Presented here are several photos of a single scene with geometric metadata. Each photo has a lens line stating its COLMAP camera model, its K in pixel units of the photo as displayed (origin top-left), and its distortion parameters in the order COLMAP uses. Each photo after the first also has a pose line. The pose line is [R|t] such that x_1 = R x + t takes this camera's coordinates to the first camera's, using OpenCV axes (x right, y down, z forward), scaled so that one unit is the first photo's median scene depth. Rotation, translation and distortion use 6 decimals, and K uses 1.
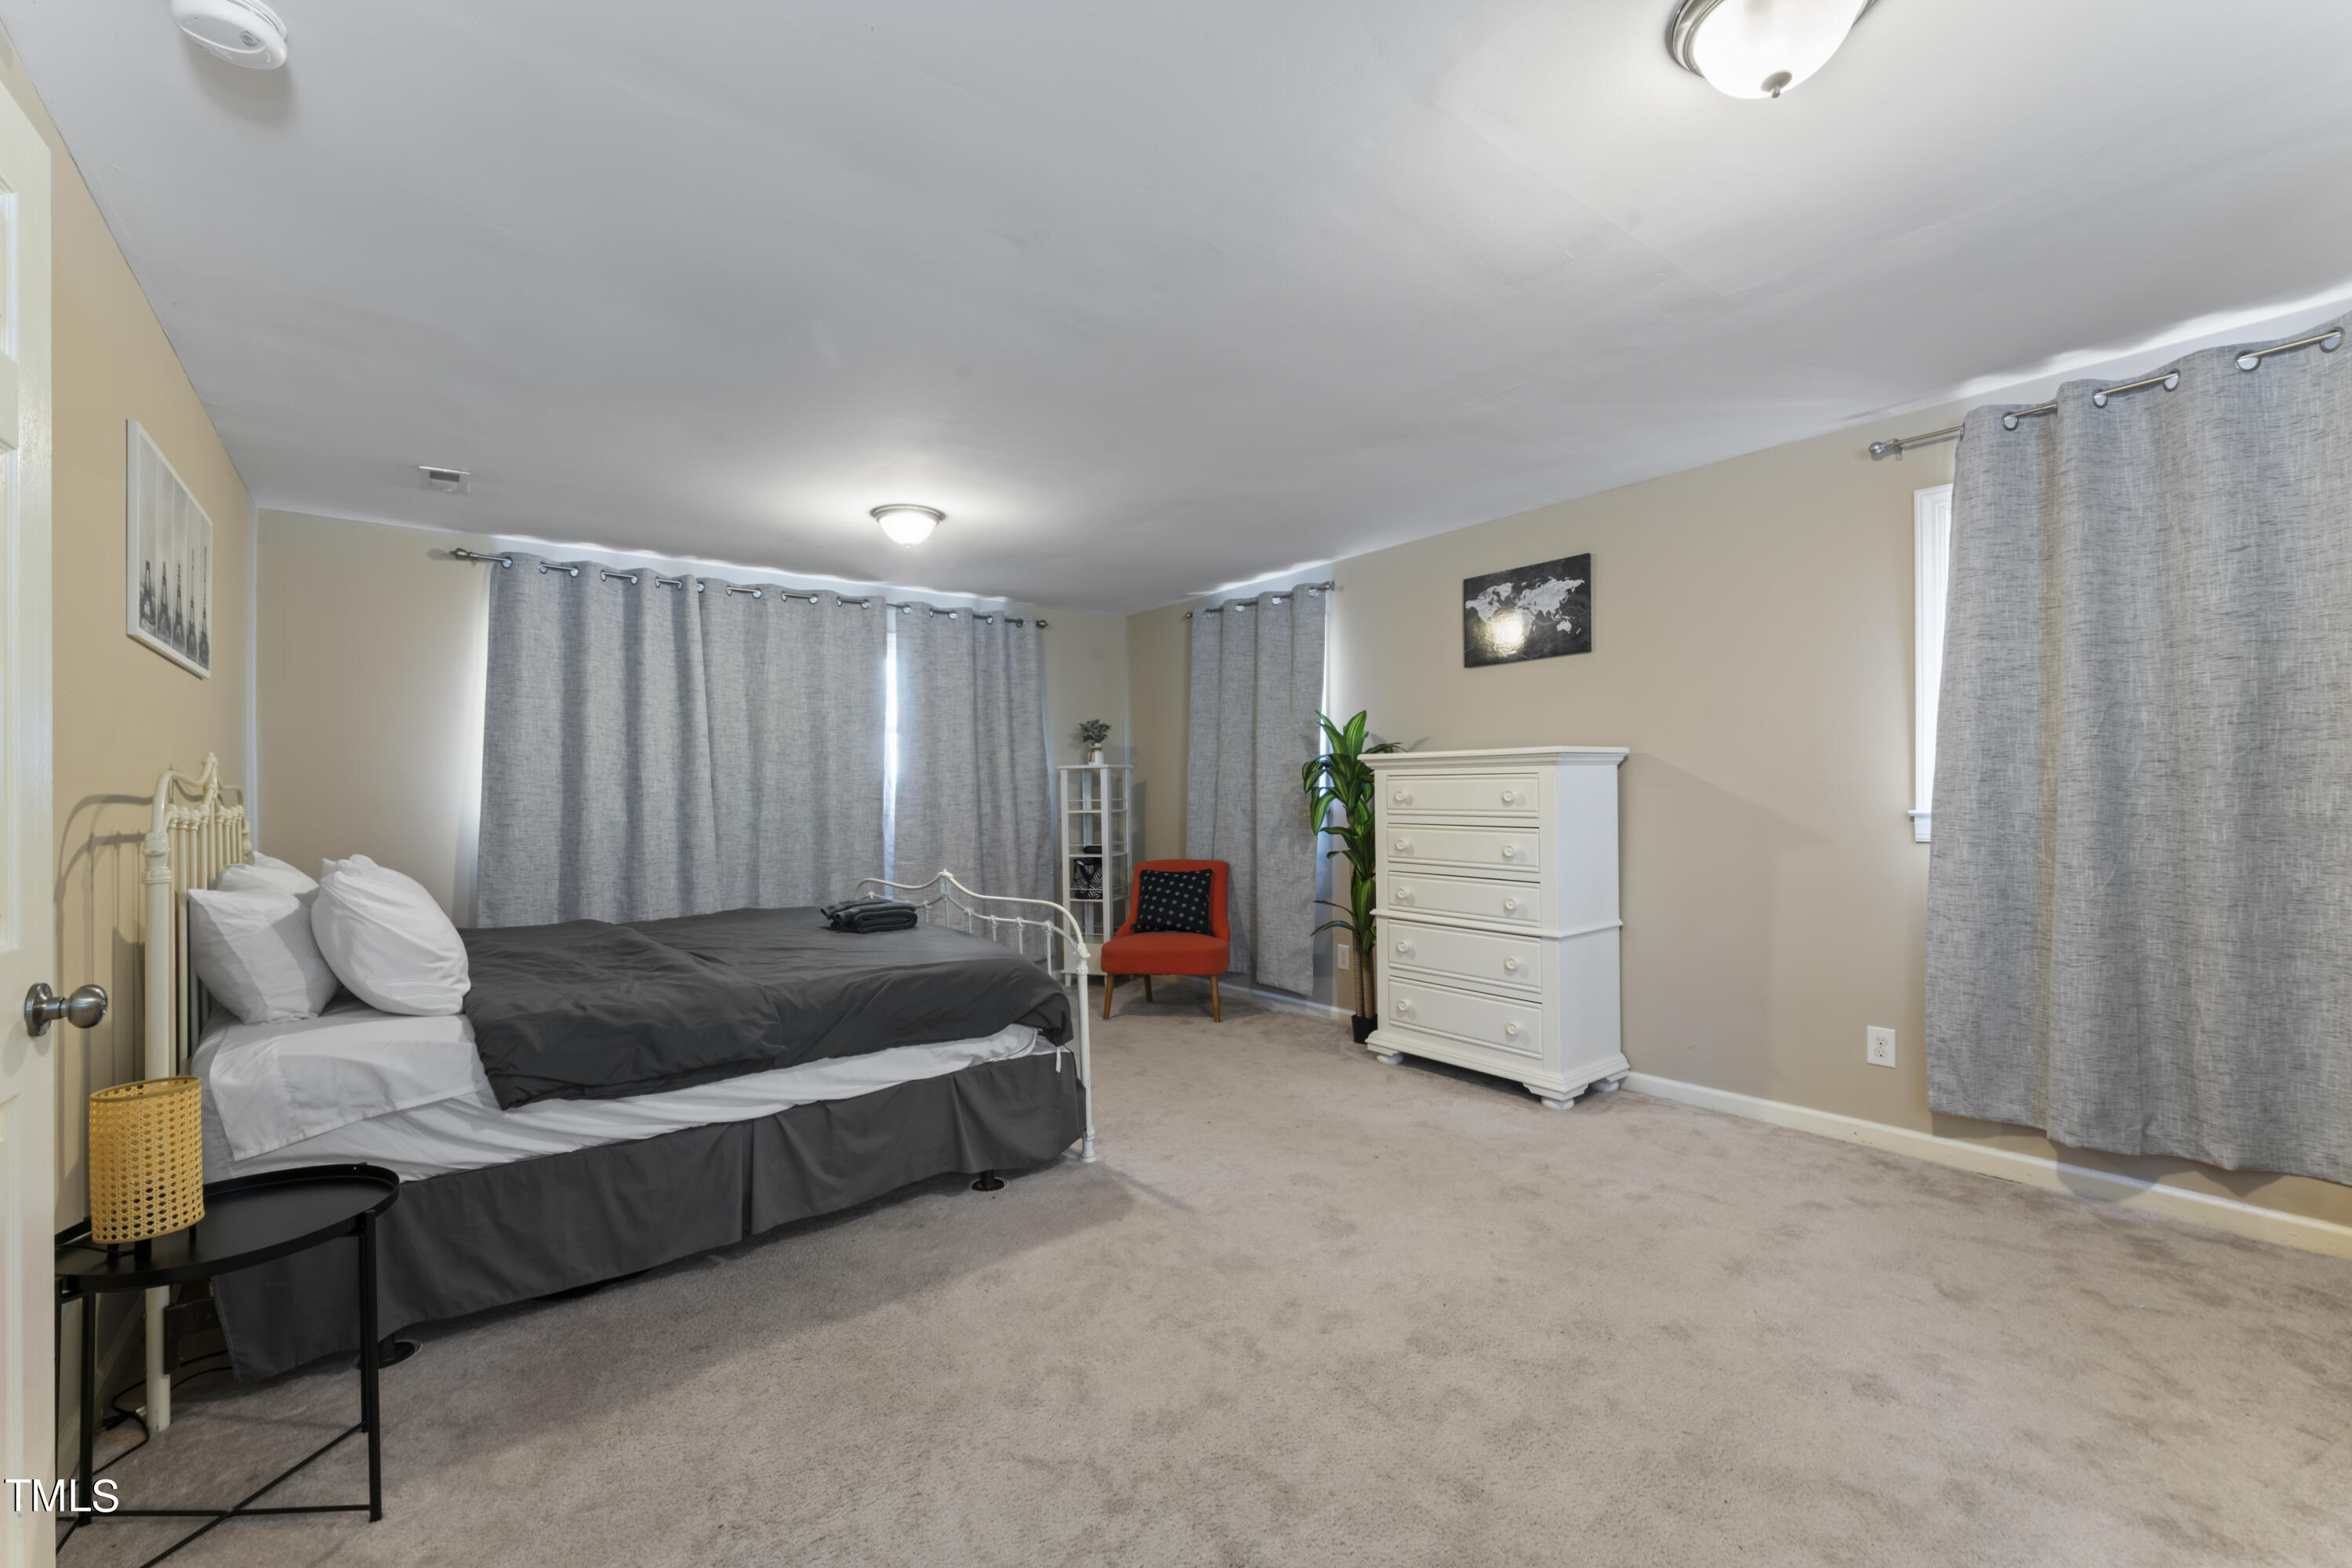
lens RADIAL K [[976.5, 0, 1176.7], [0, 976.5, 793.5], [0, 0, 1]] dist [-0.000318, -0.000052]
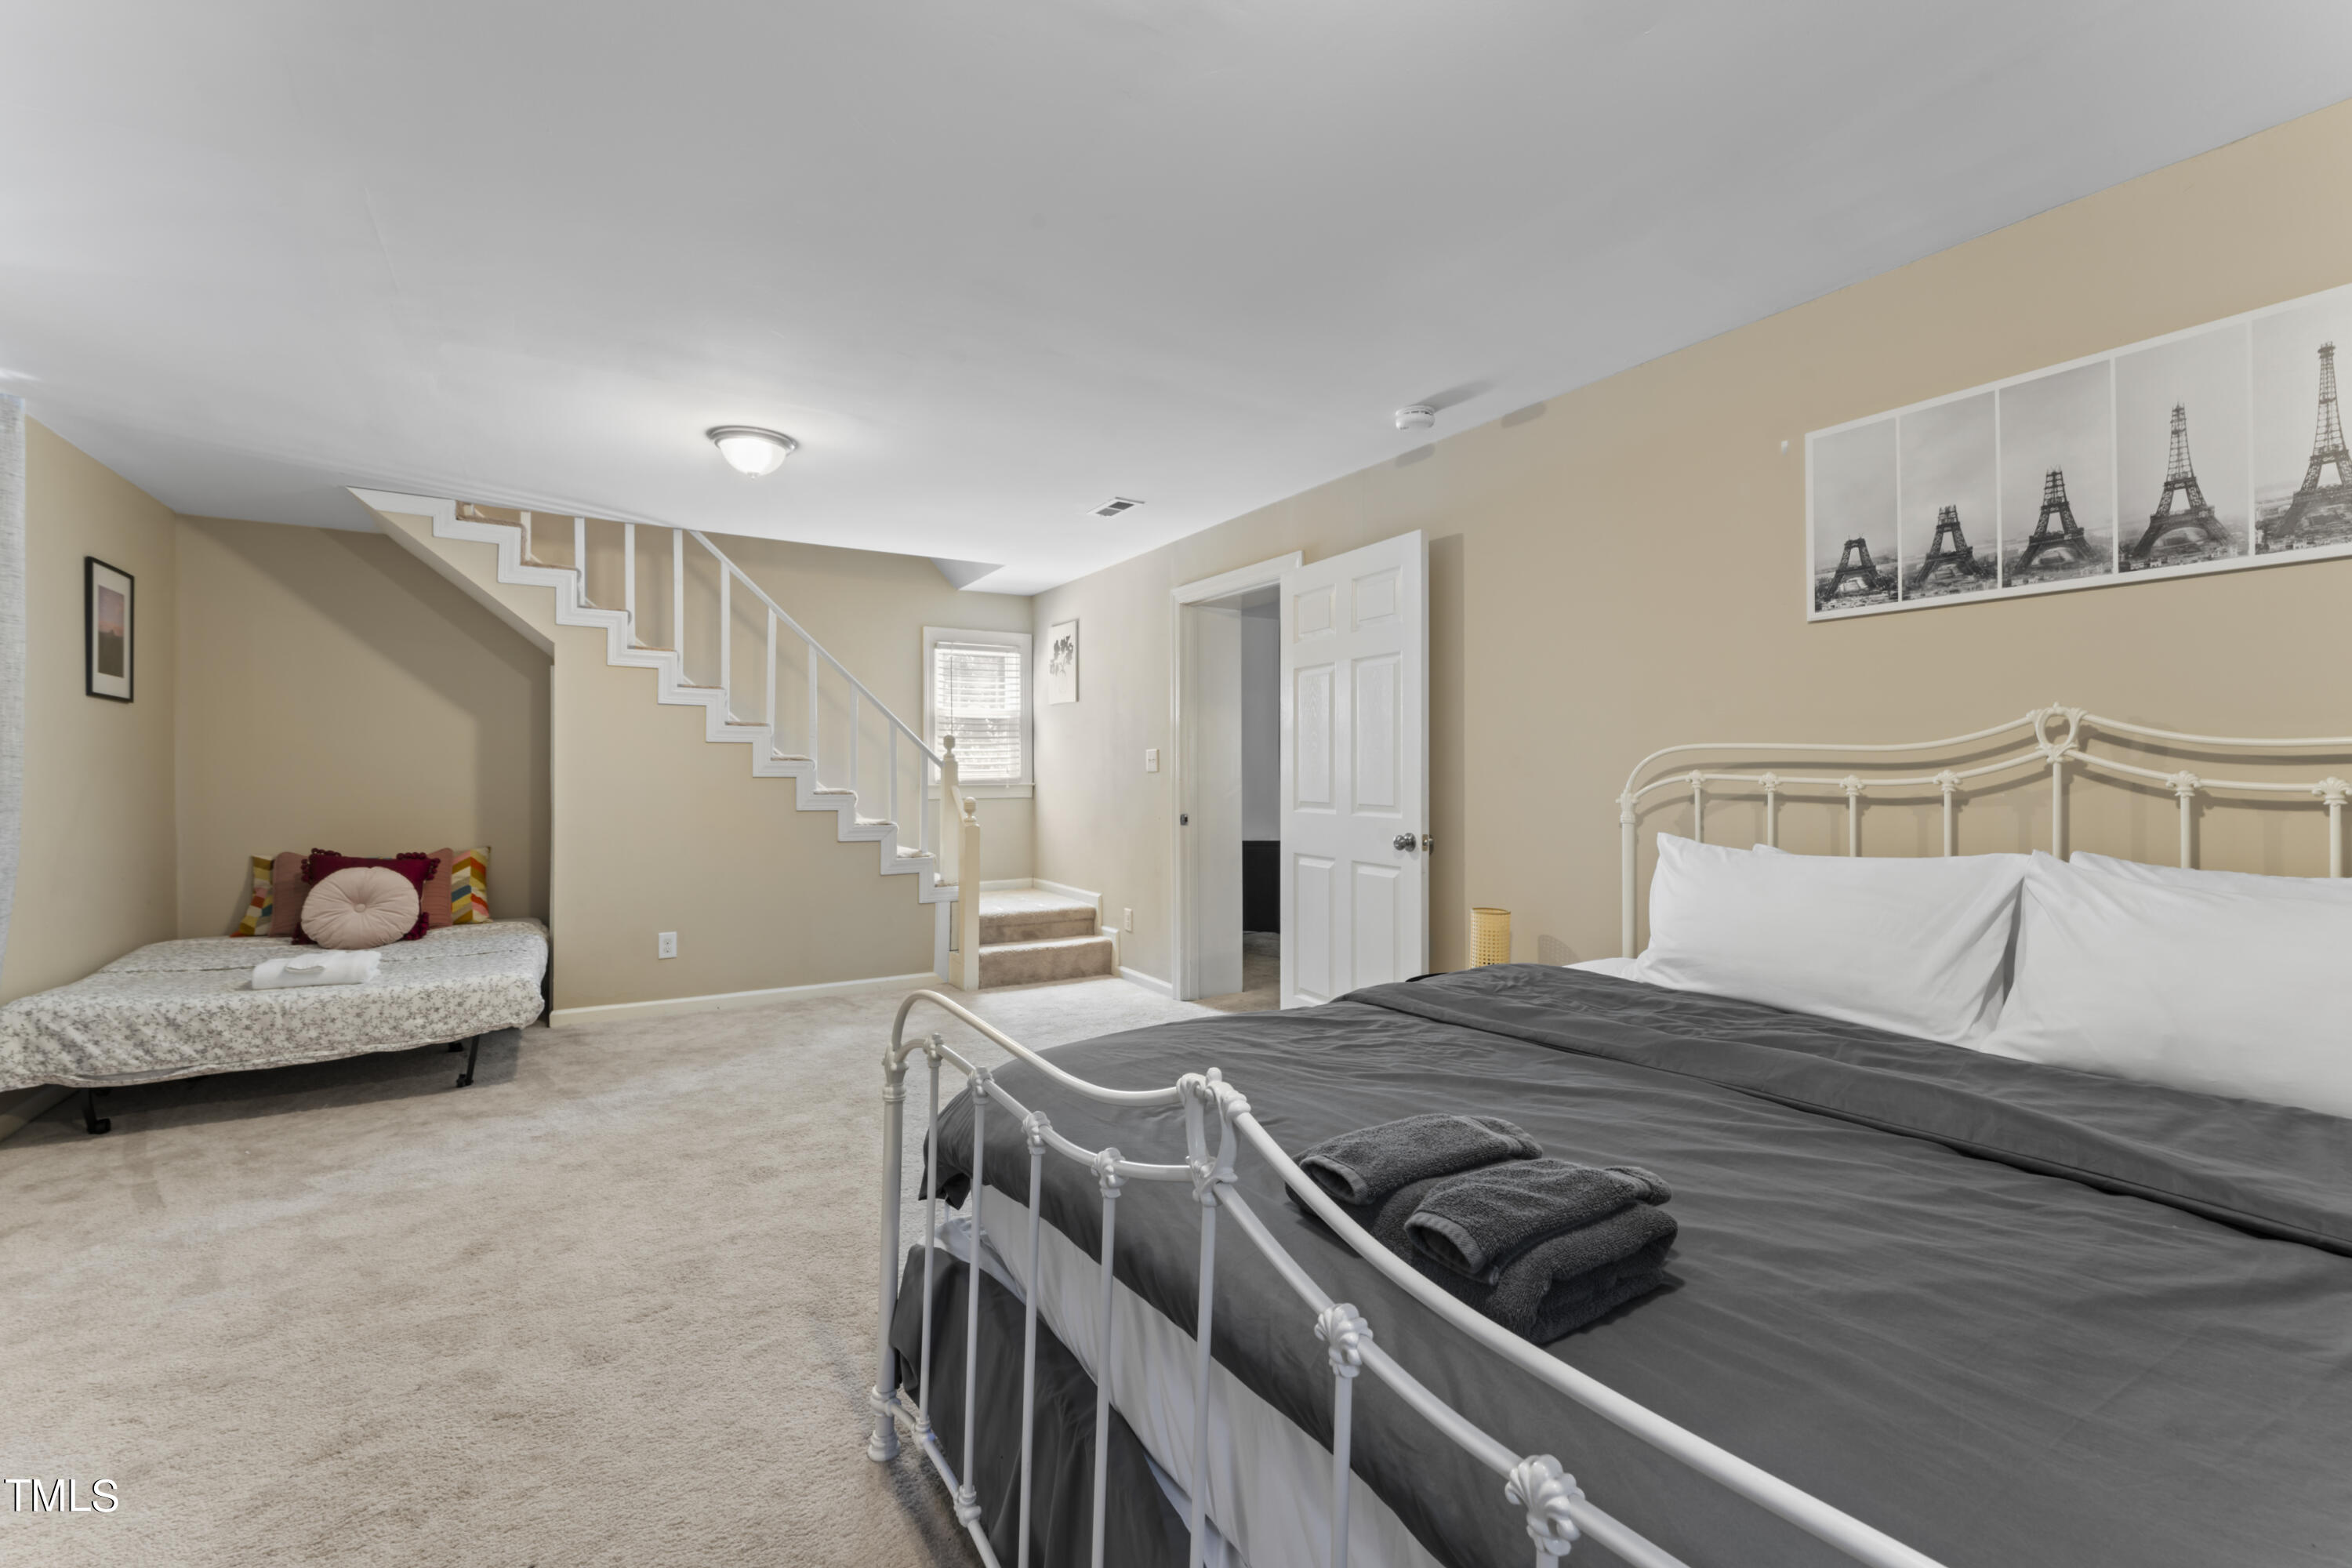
lens RADIAL K [[976.5, 0, 1175.8], [0, 976.5, 779.3], [0, 0, 1]] dist [-0.000318, -0.000052]
pose [[-0.994112, 0.005572, 0.108219, -0.470745], [0.005506, 0.999984, -0.000902, 0.015397], [-0.108222, -0.000300, -0.994127, 2.294763]]
